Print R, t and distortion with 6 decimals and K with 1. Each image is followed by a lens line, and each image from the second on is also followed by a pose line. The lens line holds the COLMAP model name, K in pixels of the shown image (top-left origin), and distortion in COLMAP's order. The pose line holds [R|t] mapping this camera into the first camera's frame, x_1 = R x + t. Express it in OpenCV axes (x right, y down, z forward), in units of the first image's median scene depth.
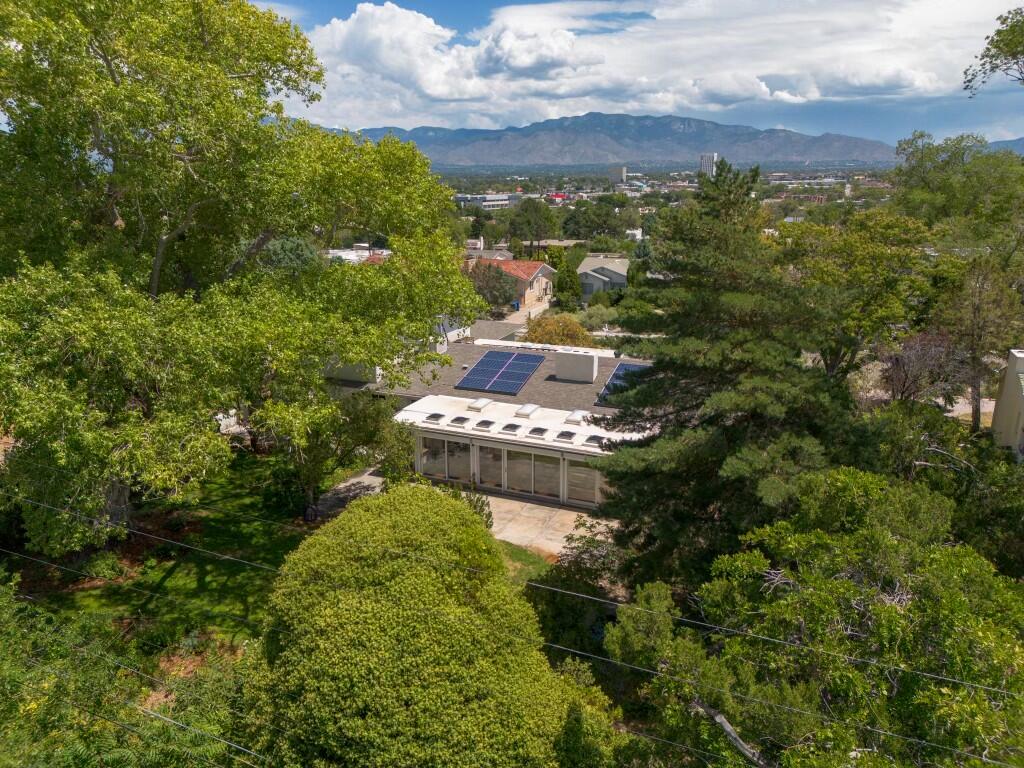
lens RADIAL K [[724.0, 0, 513.7], [0, 724.0, 385.9], [0, 0, 1]] dist [0.061683, -0.060393]
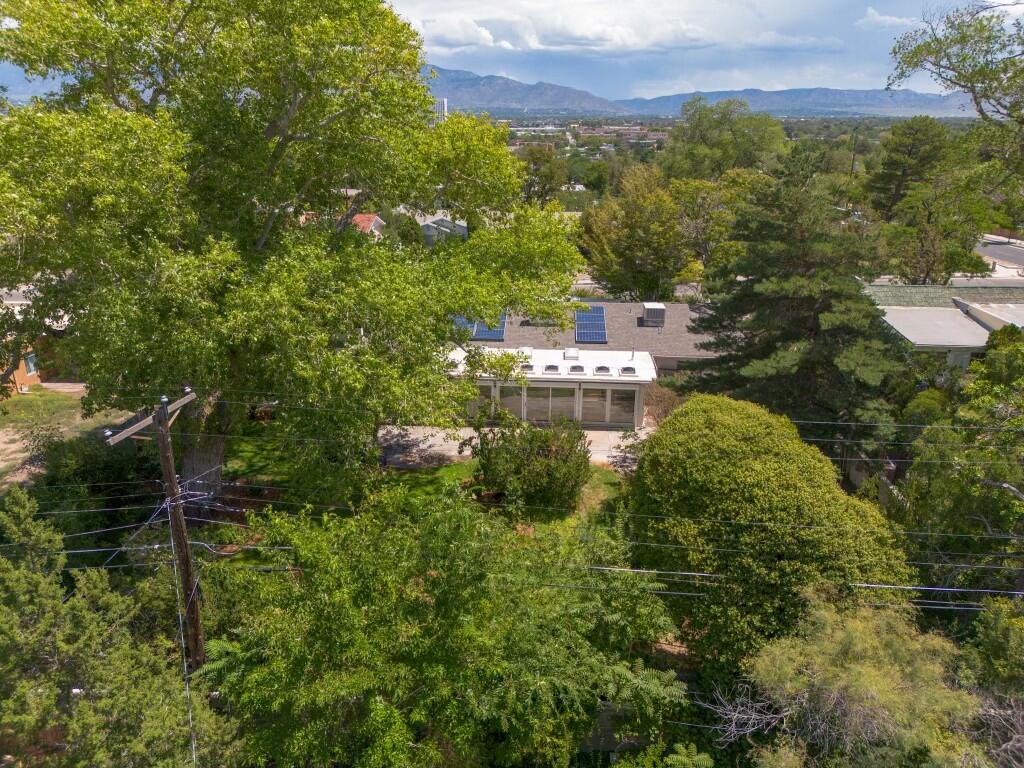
lens RADIAL K [[724.0, 0, 509.9], [0, 724.0, 389.4], [0, 0, 1]] dist [0.061683, -0.060393]
pose [[0.939846, -0.105104, 0.325027, -0.392667], [0.080818, 0.992891, 0.087379, -0.009448], [-0.331900, -0.055855, 0.941659, -0.070535]]
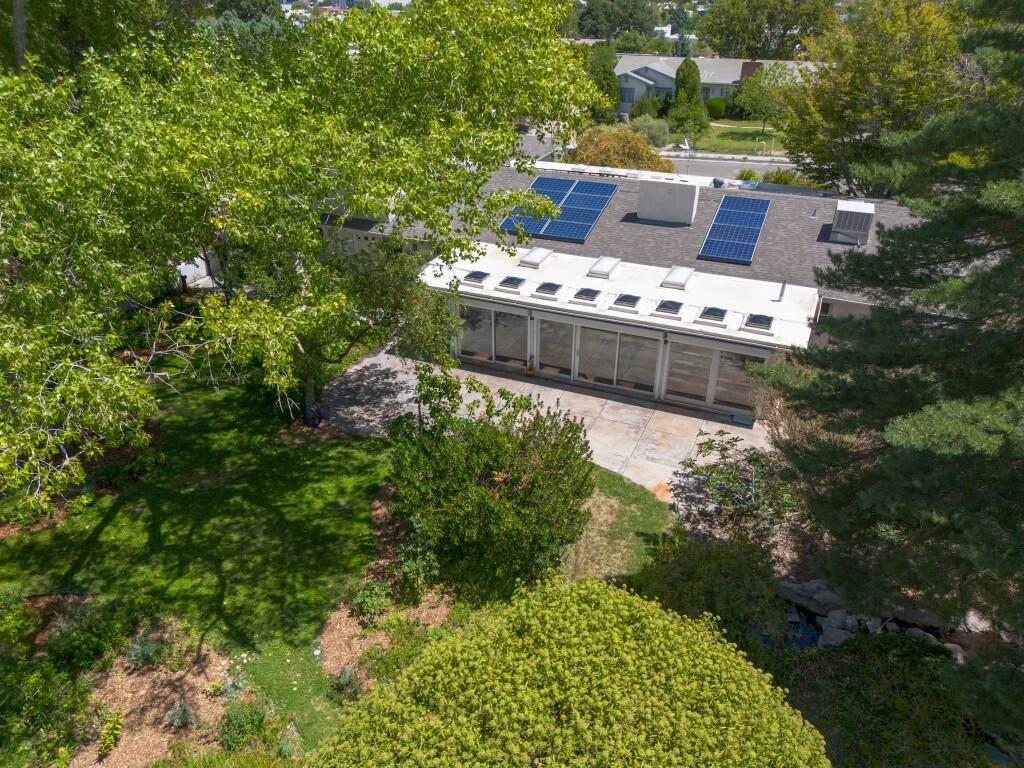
lens RADIAL K [[724.0, 0, 507.3], [0, 724.0, 385.8], [0, 0, 1]] dist [0.061683, -0.060393]
pose [[0.999974, 0.004313, -0.005711, -0.074487], [-0.002842, 0.971687, 0.236253, -0.021596], [0.006568, -0.236231, 0.971675, 0.283782]]
